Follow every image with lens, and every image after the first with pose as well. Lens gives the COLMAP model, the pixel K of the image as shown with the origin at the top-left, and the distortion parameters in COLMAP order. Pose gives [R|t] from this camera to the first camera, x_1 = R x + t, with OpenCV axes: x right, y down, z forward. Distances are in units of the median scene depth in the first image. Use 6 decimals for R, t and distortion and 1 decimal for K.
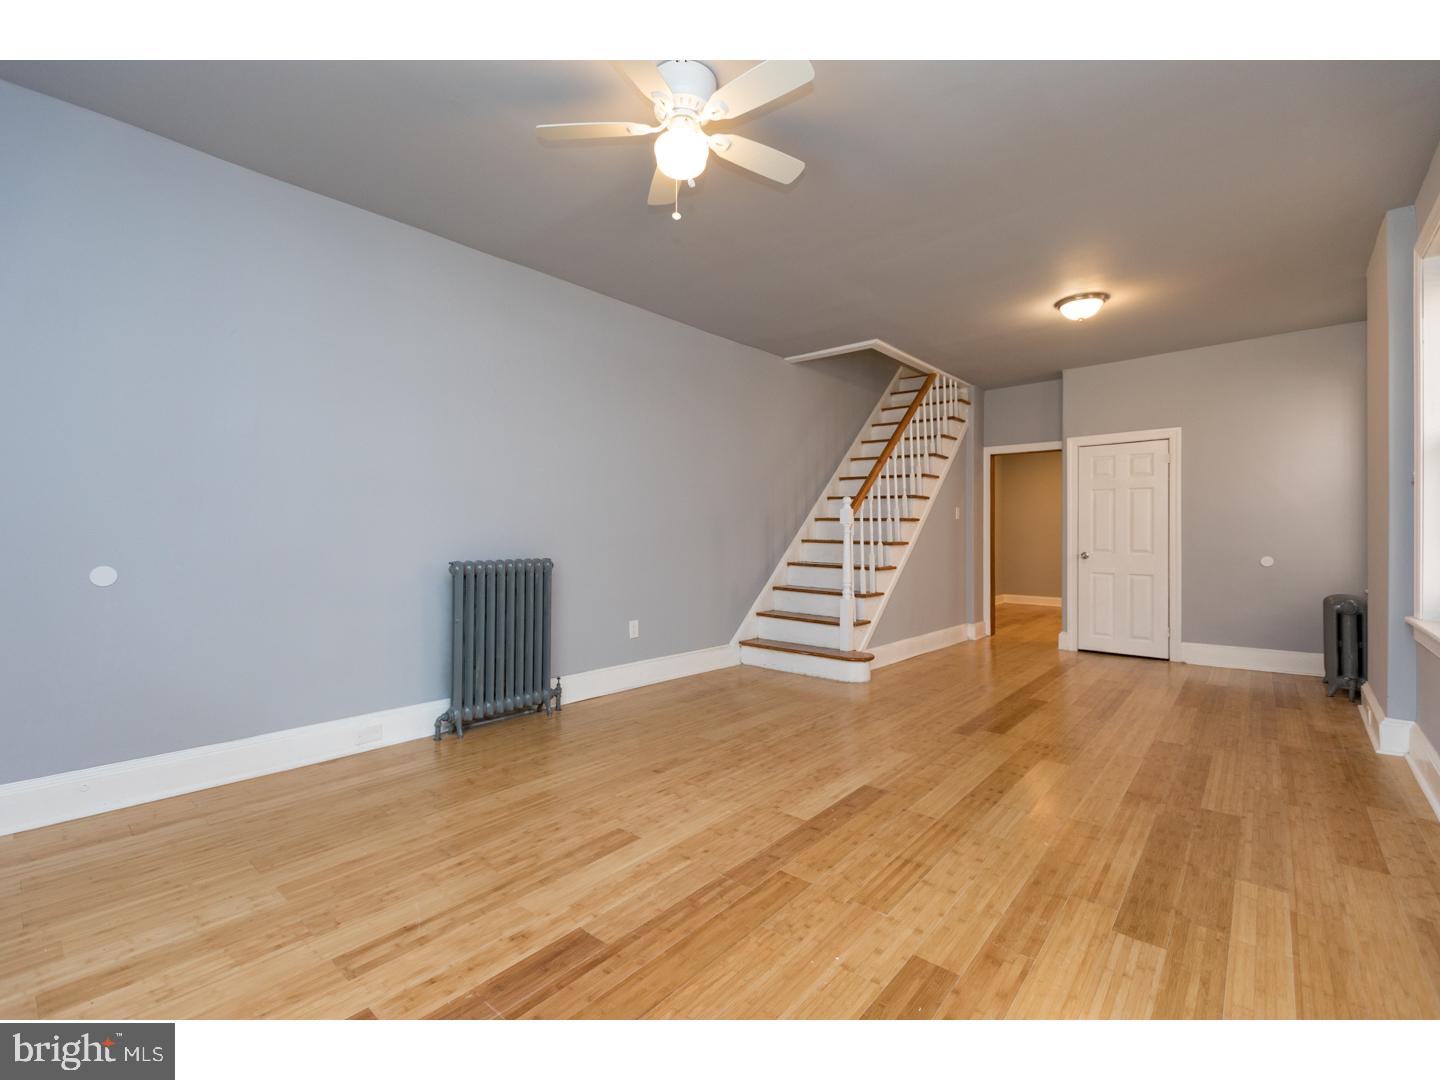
lens RADIAL K [[641.1, 0, 707.4], [0, 641.1, 529.0], [0, 0, 1]] dist [-0.000103, -0.000600]
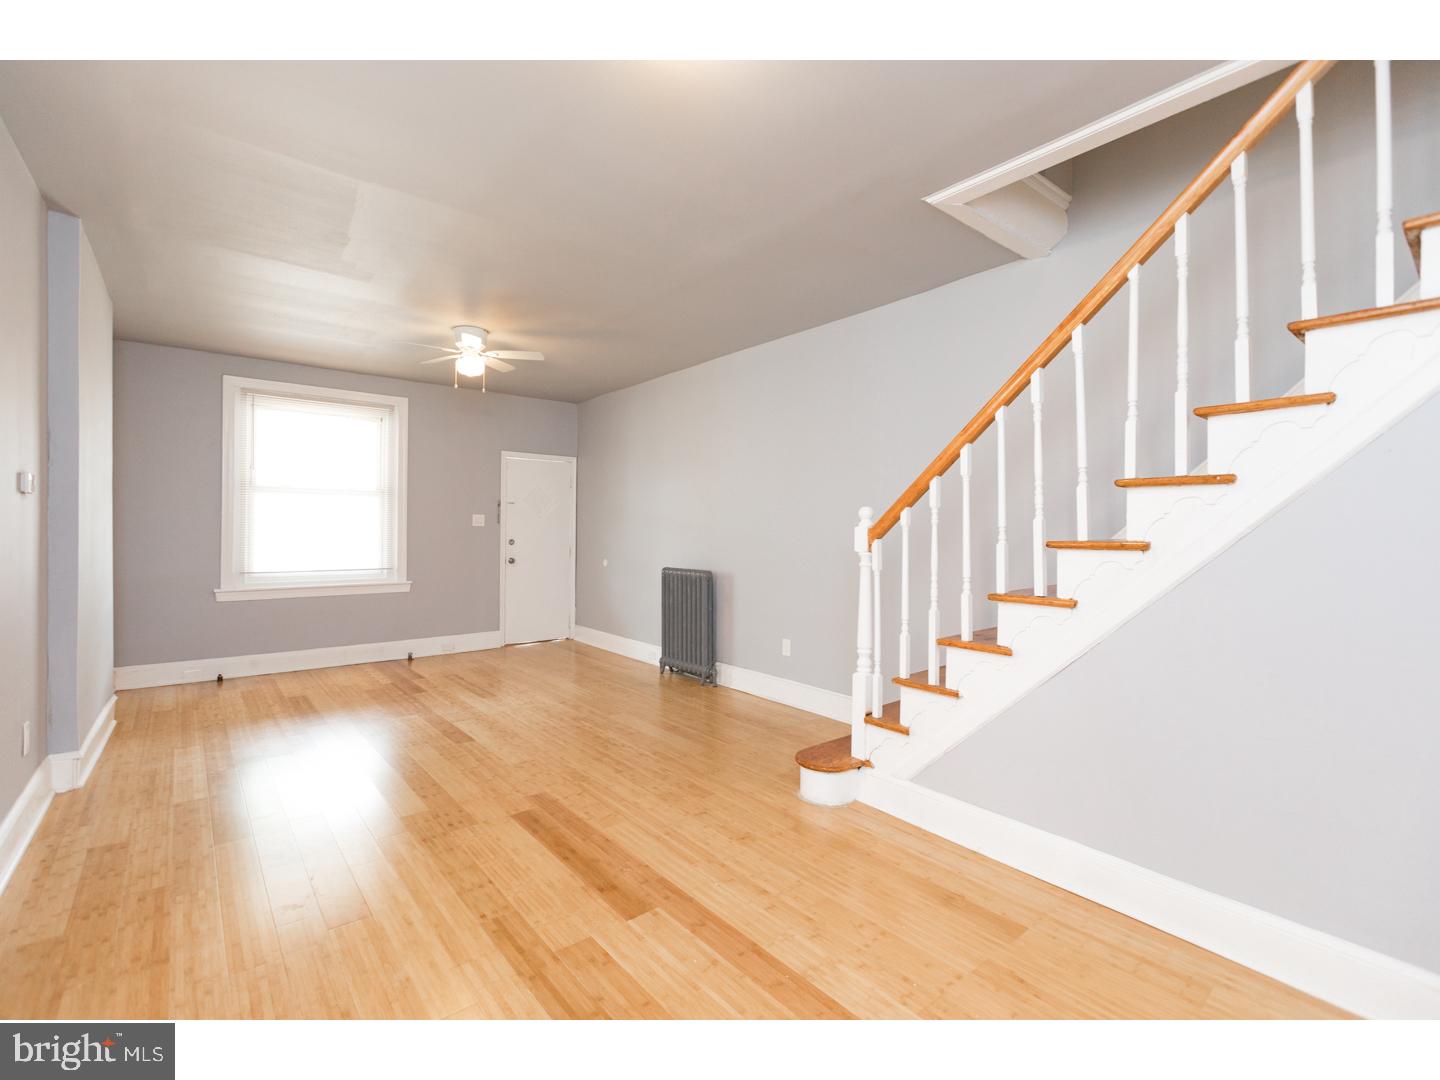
lens RADIAL K [[645.8, 0, 722.5], [0, 645.8, 532.6], [0, 0, 1]] dist [0.001775, 0.000005]
pose [[-0.156929, -0.005423, -0.987595, 1.060420], [-0.002360, 0.999984, -0.005116, -0.027333], [0.987607, 0.001528, -0.156939, 1.204509]]
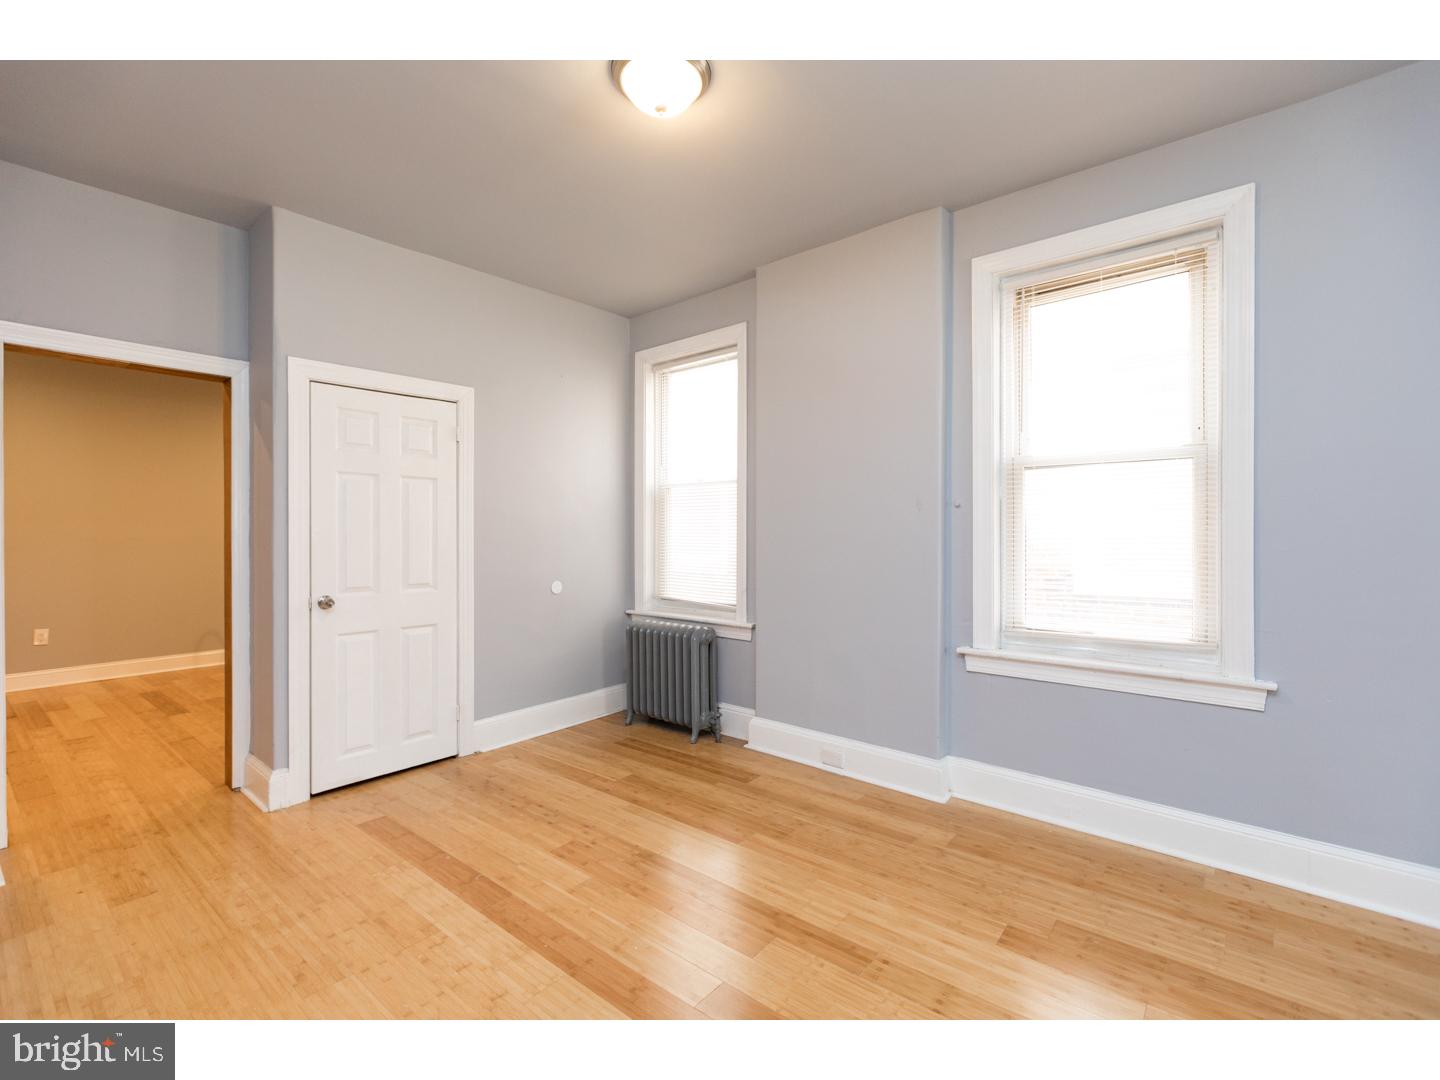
lens RADIAL K [[642.5, 0, 723.2], [0, 642.5, 534.2], [0, 0, 1]] dist [0.003215, 0.000419]
pose [[-0.027450, -0.006820, 0.999600, 0.120174], [-0.008510, 0.999942, 0.006588, -0.026008], [-0.999587, -0.008326, -0.027506, 1.062289]]
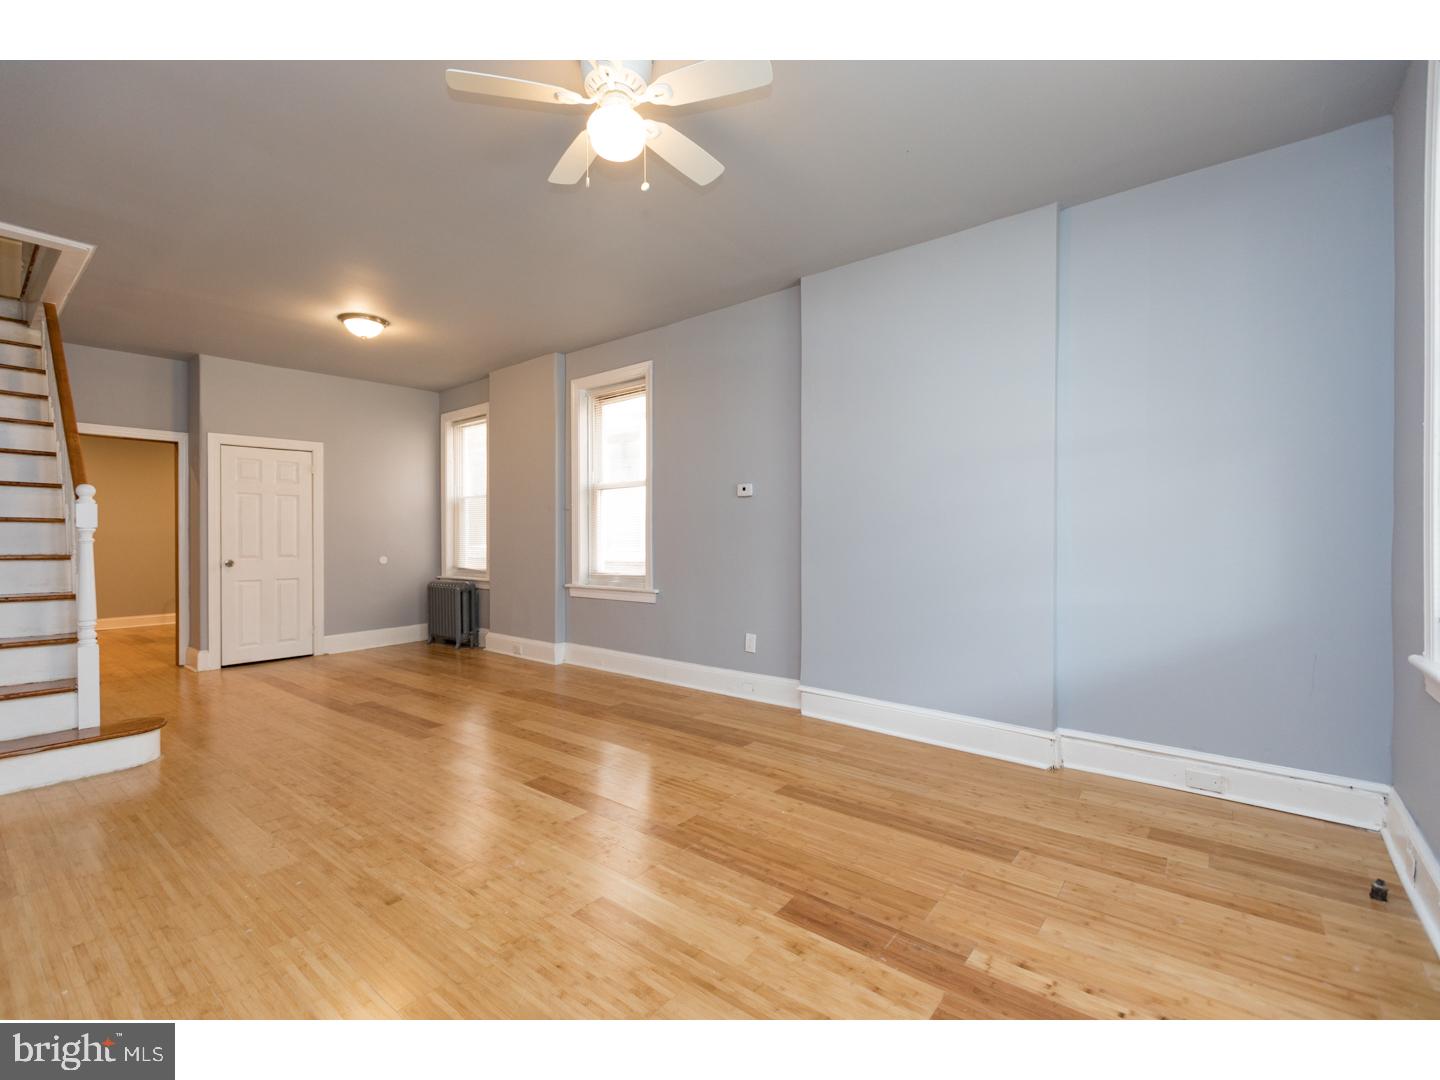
lens RADIAL K [[641.9, 0, 719.2], [0, 641.9, 535.2], [0, 0, 1]] dist [0.000722, 0.000113]
pose [[-0.046214, -0.001473, 0.998930, -0.558310], [-0.002689, 0.999995, 0.001350, -0.003130], [-0.998928, -0.002623, -0.046217, 0.507634]]
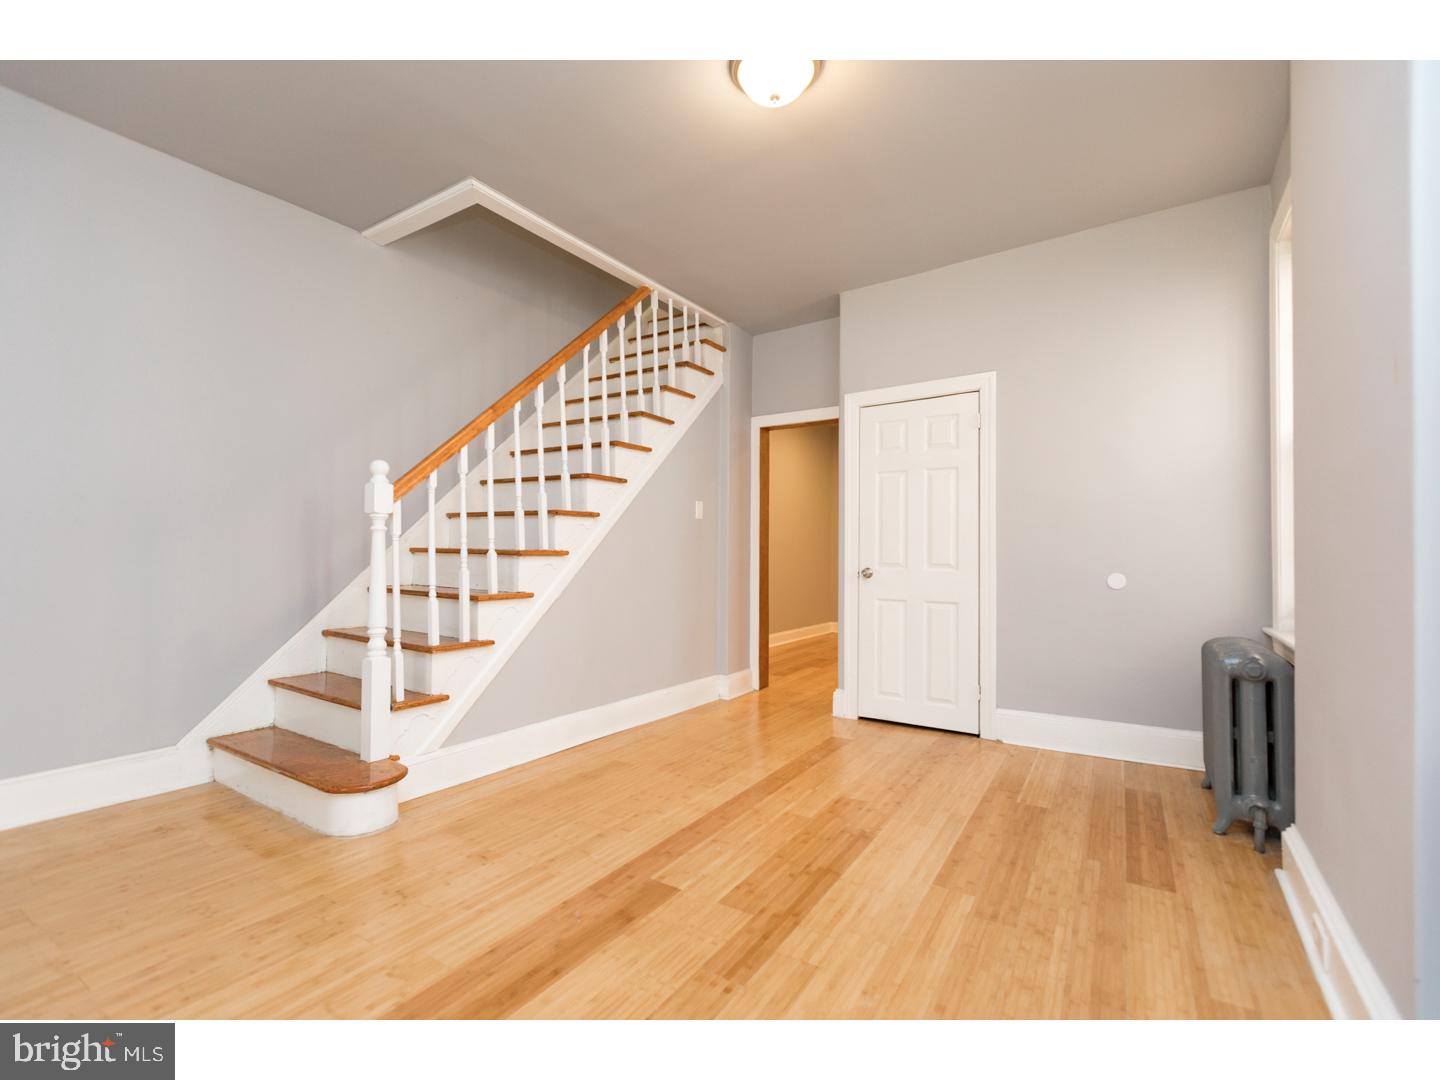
lens RADIAL K [[639.7, 0, 706.4], [0, 639.7, 543.1], [0, 0, 1]] dist [0.002491, 0.000875]
pose [[0.990982, 0.003326, 0.133955, 0.510284], [-0.002180, 0.999960, -0.008704, 0.025947], [-0.133978, 0.008333, 0.990949, 0.564847]]
